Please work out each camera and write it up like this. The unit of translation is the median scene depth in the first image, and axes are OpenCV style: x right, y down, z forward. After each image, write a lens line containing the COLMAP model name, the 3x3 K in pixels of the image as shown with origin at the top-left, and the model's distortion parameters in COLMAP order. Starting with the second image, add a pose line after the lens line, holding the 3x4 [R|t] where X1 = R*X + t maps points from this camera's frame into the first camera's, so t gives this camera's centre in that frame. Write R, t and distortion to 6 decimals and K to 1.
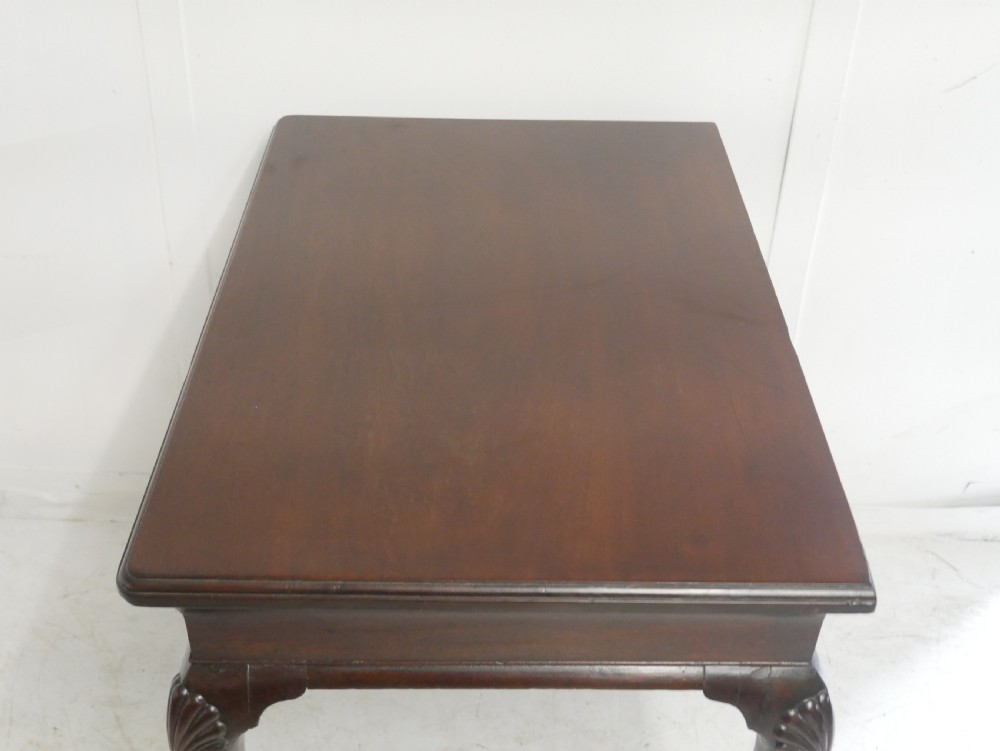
lens RADIAL K [[1245.2, 0, 493.9], [0, 1245.2, 372.3], [0, 0, 1]] dist [0.009681, -0.042859]
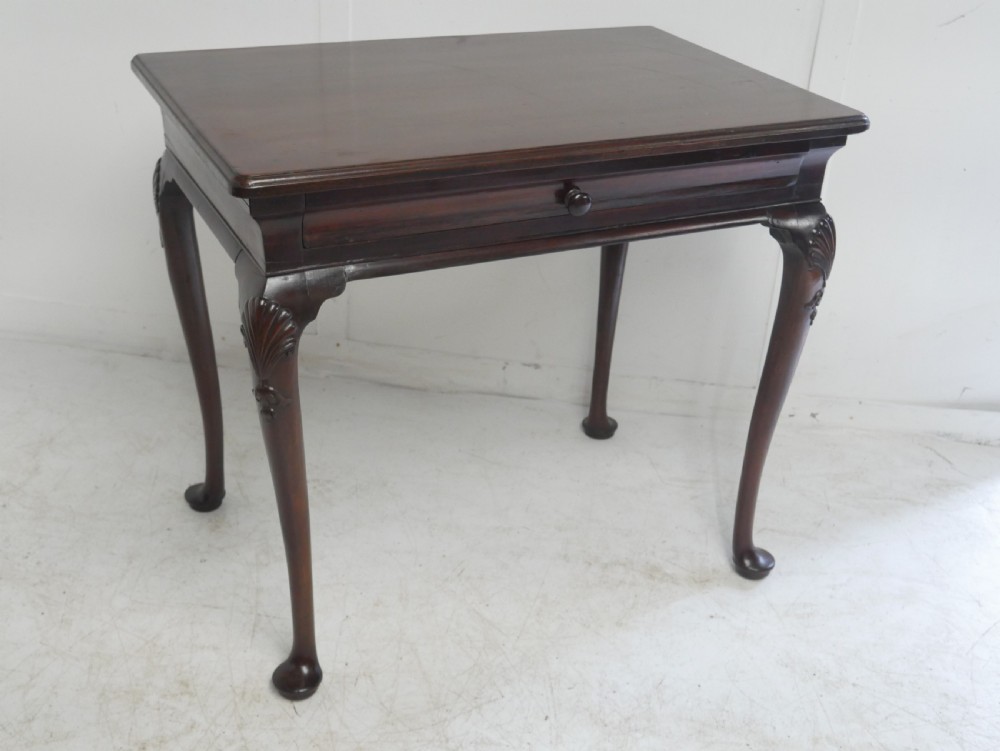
lens RADIAL K [[1225.0, 0, 500.0], [0, 1225.0, 375.5], [0, 0, 1]] dist [-0.011058, 0.006606]
pose [[0.992619, 0.079162, -0.091874, 0.066928], [-0.089024, 0.990075, -0.108747, 0.307184], [0.082353, 0.116124, 0.989815, -0.222865]]
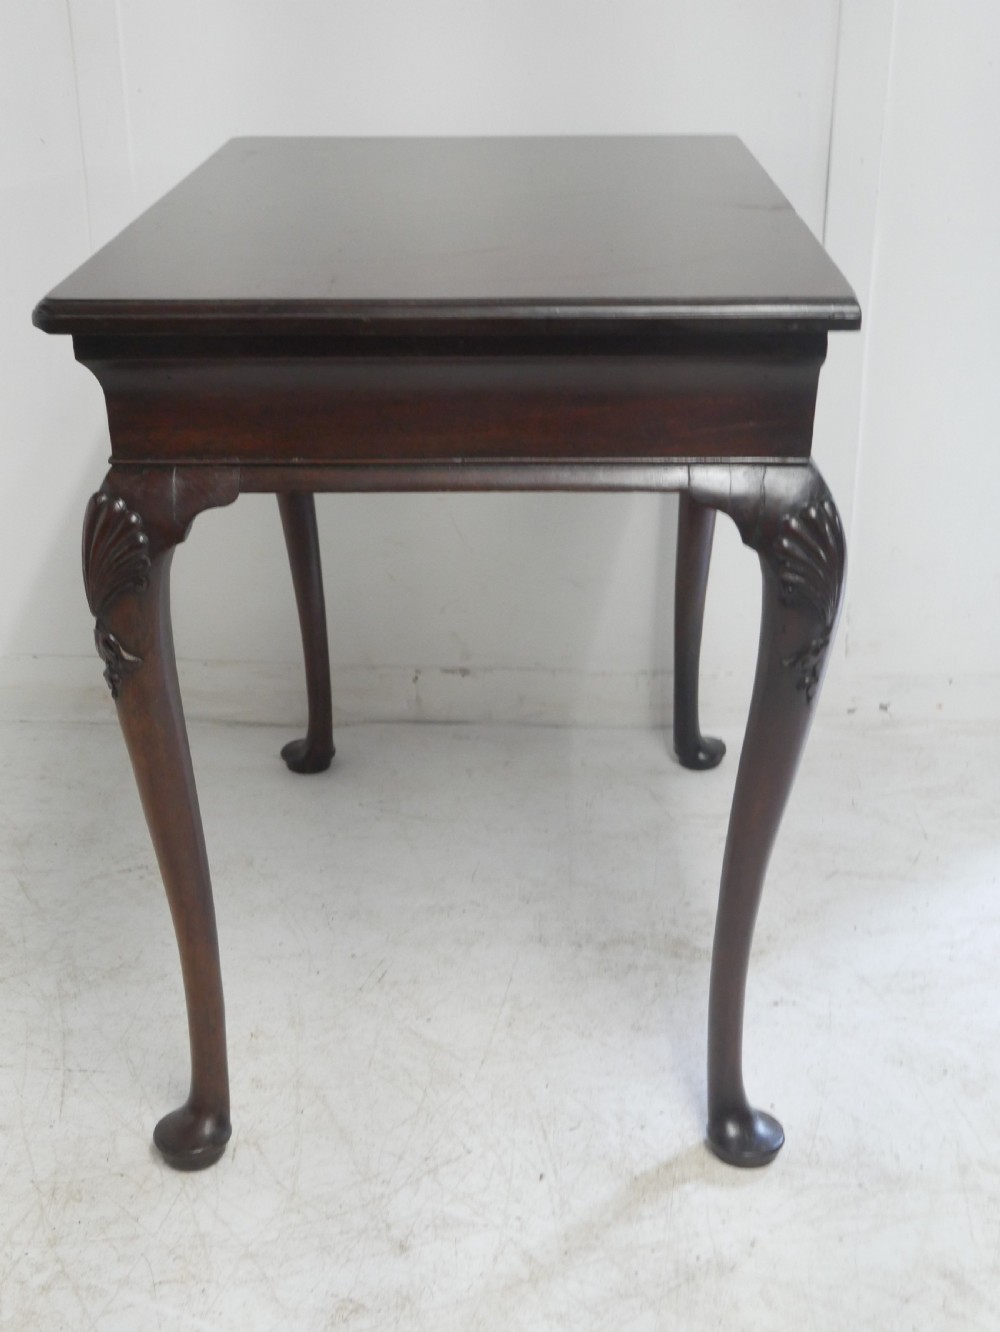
lens RADIAL K [[1747.4, 0, 487.1], [0, 1747.4, 687.0], [0, 0, 1]] dist [0.034749, -0.069540]
pose [[0.999116, -0.016754, -0.038565, 0.044983], [0.010281, 0.986686, -0.162312, 0.371694], [0.040771, 0.161772, 0.985986, -0.126099]]
